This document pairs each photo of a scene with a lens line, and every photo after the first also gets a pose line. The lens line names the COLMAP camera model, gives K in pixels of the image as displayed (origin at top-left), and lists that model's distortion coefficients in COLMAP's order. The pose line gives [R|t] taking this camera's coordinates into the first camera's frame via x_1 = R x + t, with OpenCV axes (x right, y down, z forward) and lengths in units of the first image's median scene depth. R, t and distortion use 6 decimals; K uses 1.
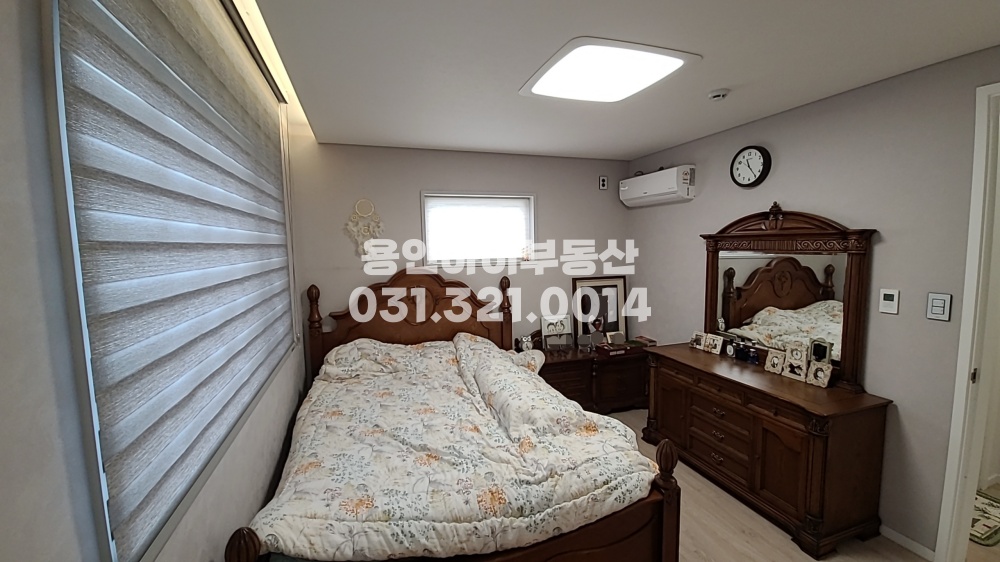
lens RADIAL K [[405.0, 0, 494.8], [0, 405.0, 282.2], [0, 0, 1]] dist [0.007168, -0.006702]
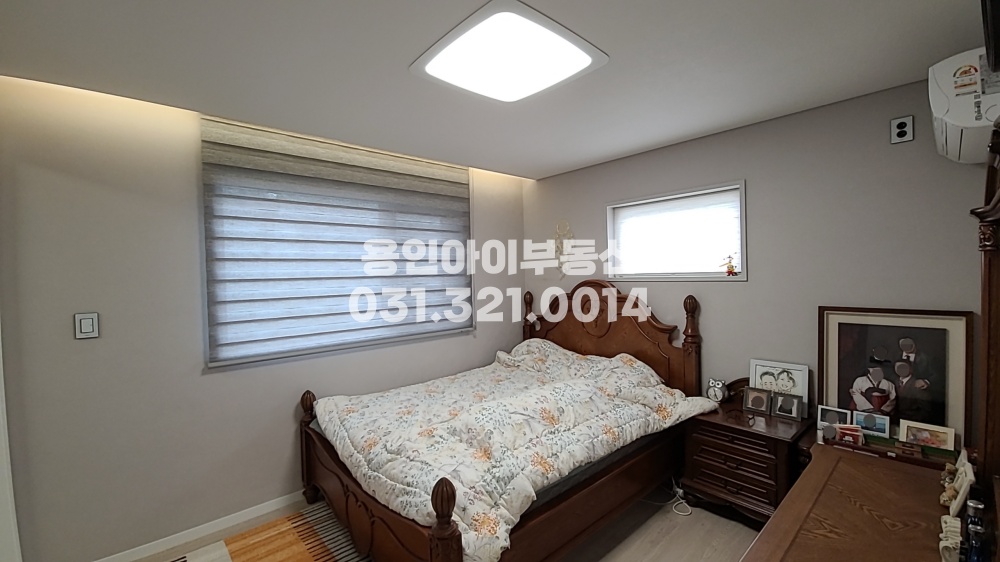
lens RADIAL K [[405.0, 0, 502.1], [0, 405.0, 284.3], [0, 0, 1]] dist [0.007168, -0.006702]
pose [[0.395970, 0.032323, -0.917695, 0.818382], [-0.071141, 0.997456, 0.004436, -0.017811], [0.915504, 0.063529, 0.397262, 0.496287]]
